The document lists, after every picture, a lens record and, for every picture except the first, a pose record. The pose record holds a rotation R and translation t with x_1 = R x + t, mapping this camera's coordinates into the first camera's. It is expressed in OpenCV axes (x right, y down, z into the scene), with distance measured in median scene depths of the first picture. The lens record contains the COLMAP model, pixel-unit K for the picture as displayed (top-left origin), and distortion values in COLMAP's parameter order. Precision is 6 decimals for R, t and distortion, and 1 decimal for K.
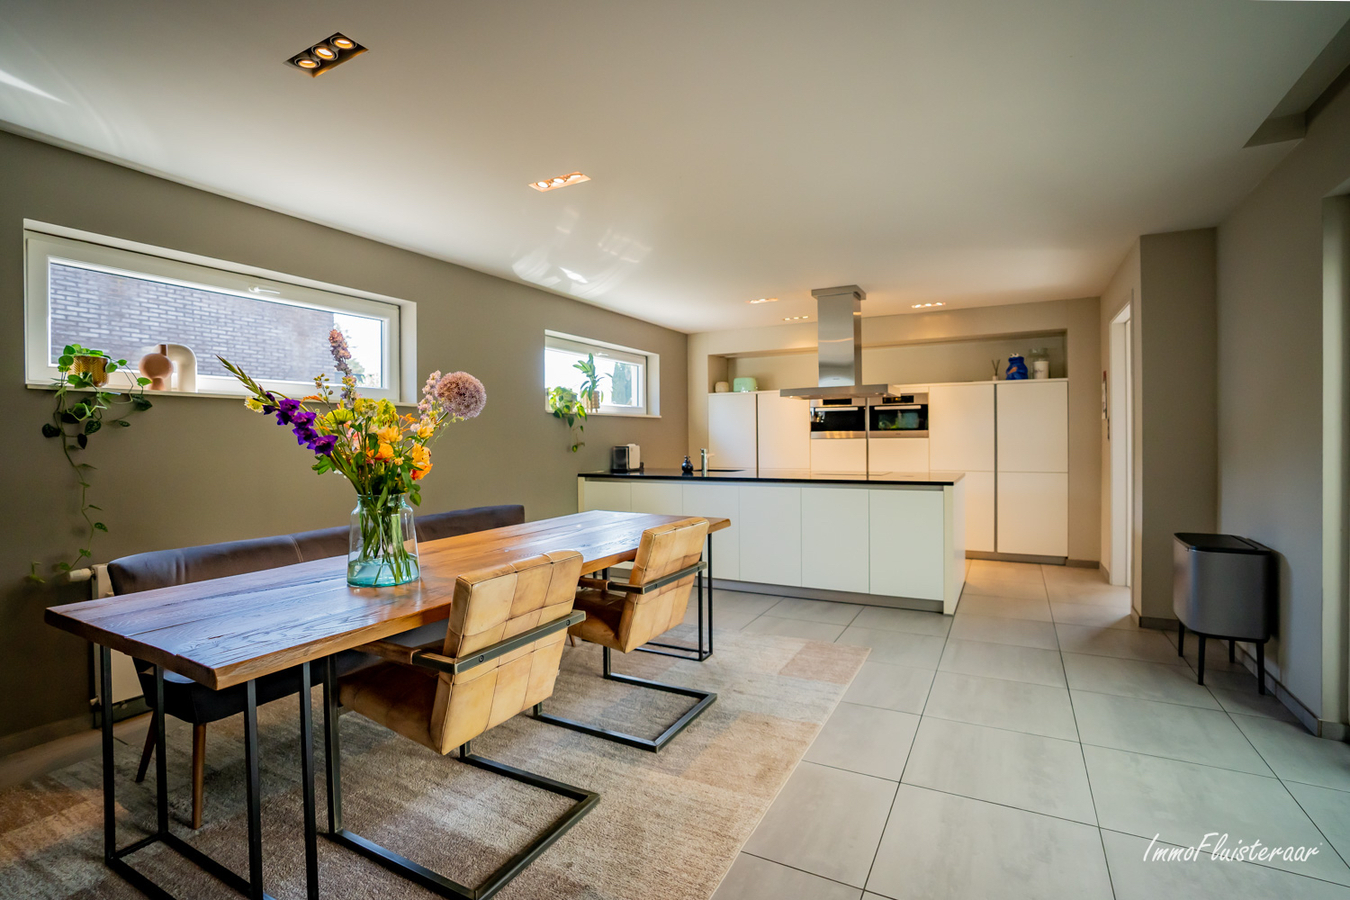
lens RADIAL K [[637.2, 0, 682.6], [0, 637.2, 440.8], [0, 0, 1]] dist [-0.030418, 0.000860]
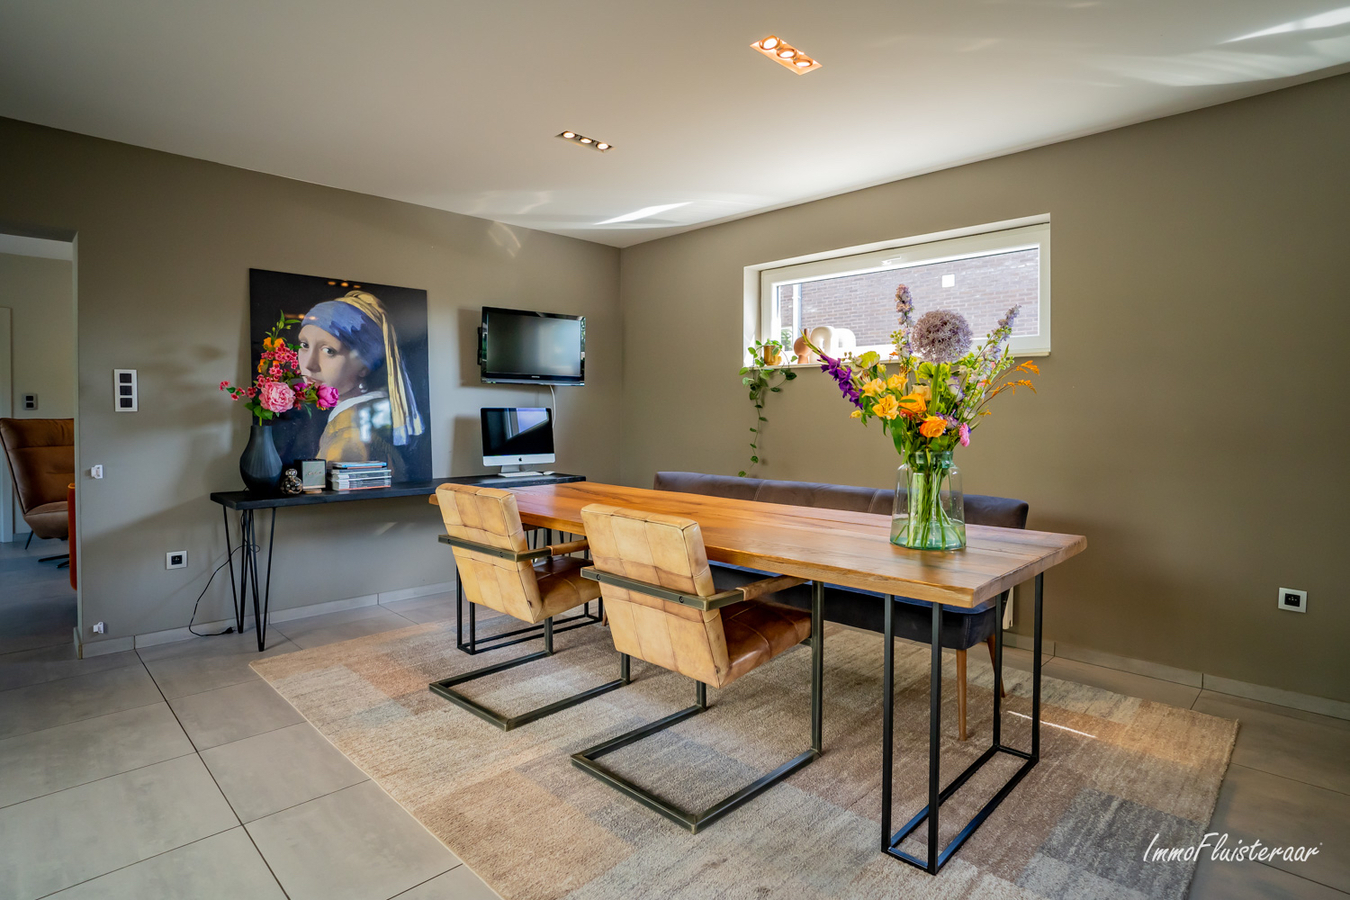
lens RADIAL K [[701.6, 0, 675.6], [0, 701.6, 425.2], [0, 0, 1]] dist [-0.035207, 0.000381]
pose [[-0.288276, 0.021999, -0.957295, 0.686490], [-0.004493, 0.999694, 0.024326, 0.015396], [0.957537, 0.011314, -0.288089, 1.197774]]
